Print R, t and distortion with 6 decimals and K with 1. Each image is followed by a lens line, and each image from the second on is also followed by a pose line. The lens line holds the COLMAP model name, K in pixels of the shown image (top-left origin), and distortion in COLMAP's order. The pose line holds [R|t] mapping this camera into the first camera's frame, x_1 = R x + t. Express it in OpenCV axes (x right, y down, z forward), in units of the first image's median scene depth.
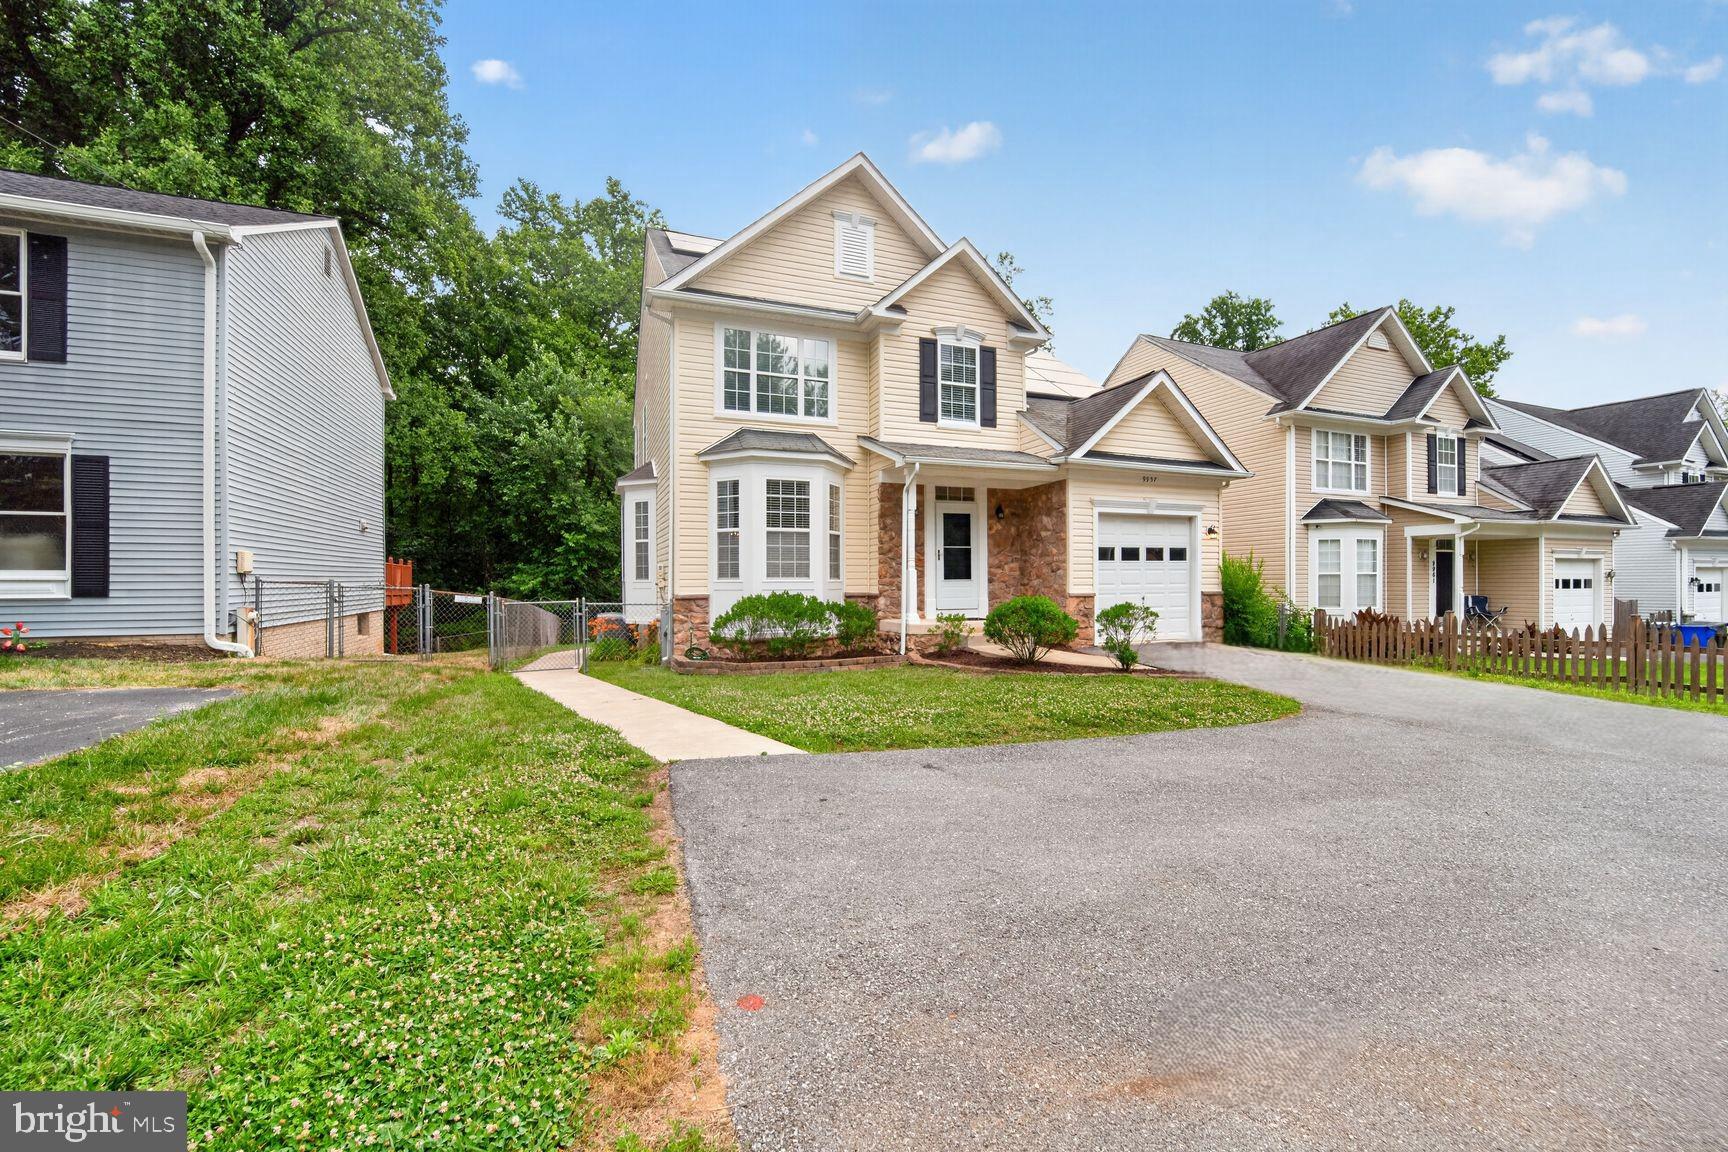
lens RADIAL K [[706.7, 0, 864.3], [0, 706.7, 579.0], [0, 0, 1]] dist [-0.009747, 0.000162]
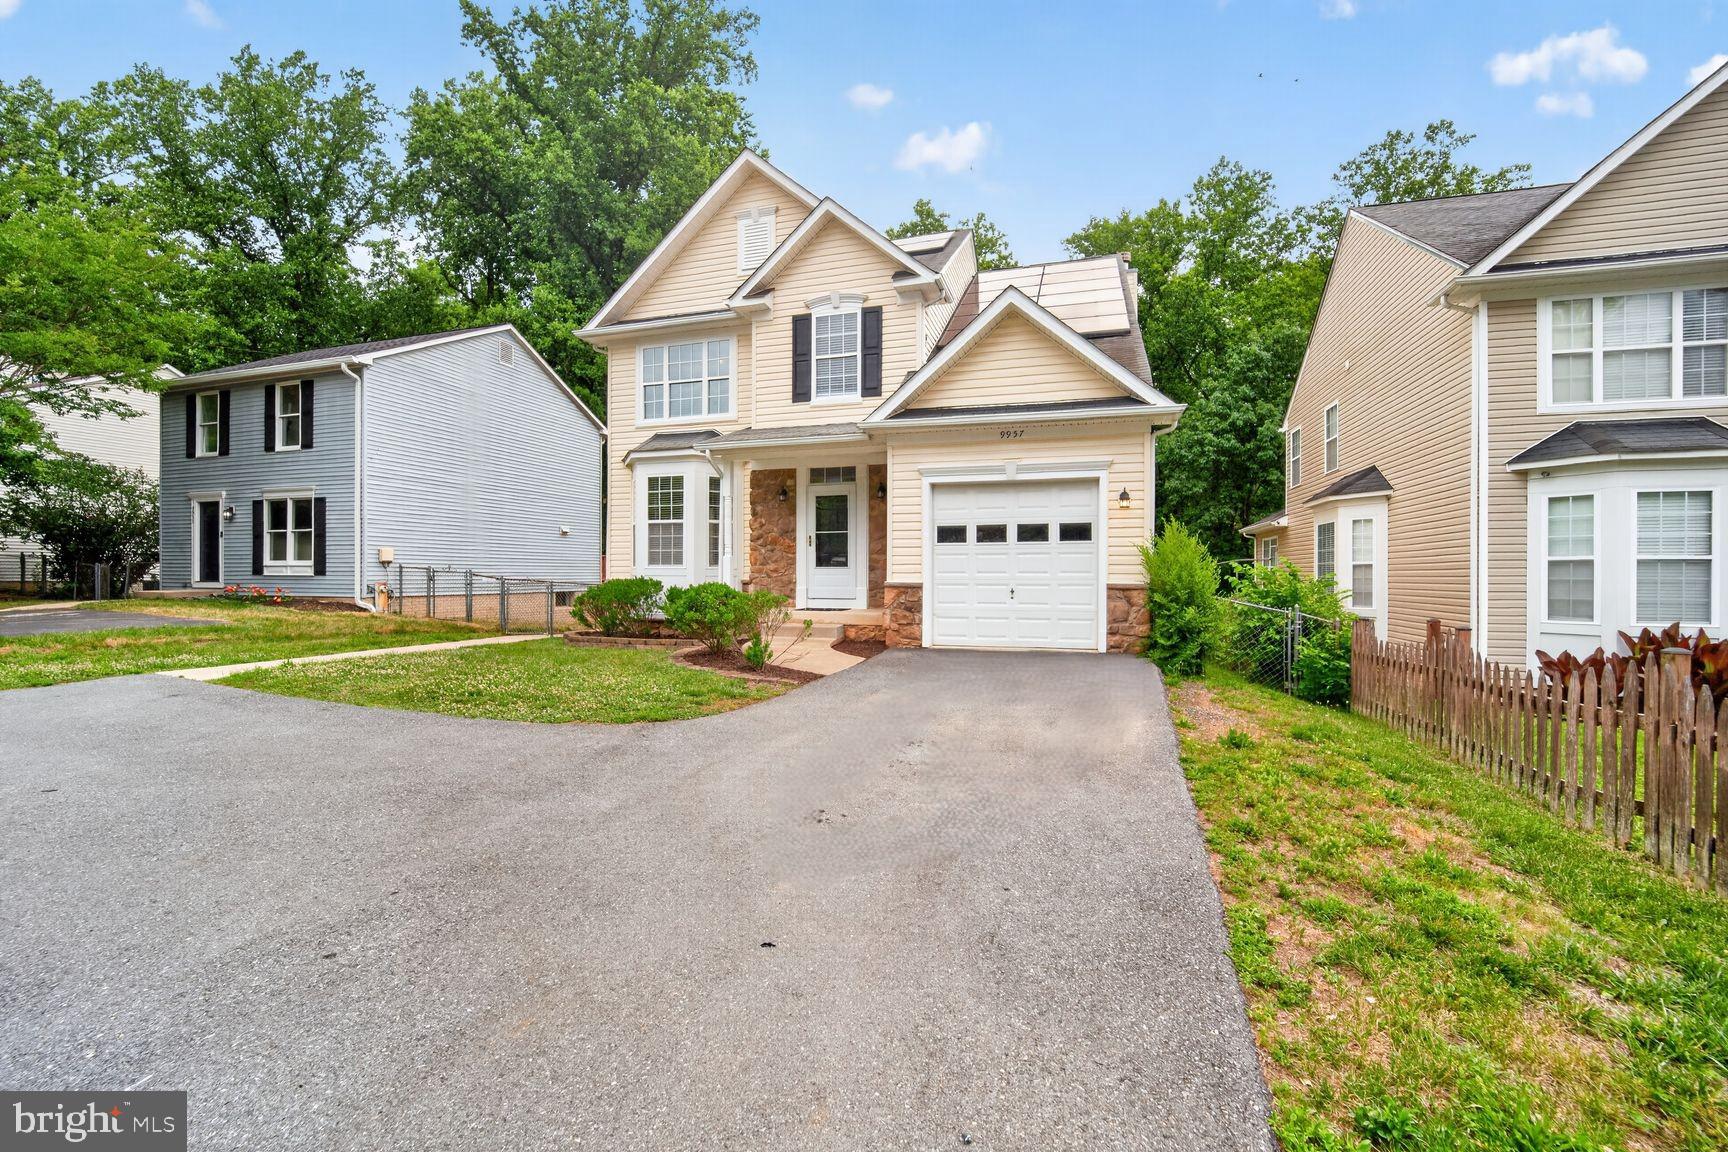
lens RADIAL K [[706.7, 0, 868.0], [0, 706.7, 577.2], [0, 0, 1]] dist [-0.009747, 0.000162]
pose [[0.778106, 0.006747, -0.628096, 0.766656], [-0.006460, 0.999975, 0.002739, 0.011605], [0.628099, 0.001926, 0.778131, 0.314204]]
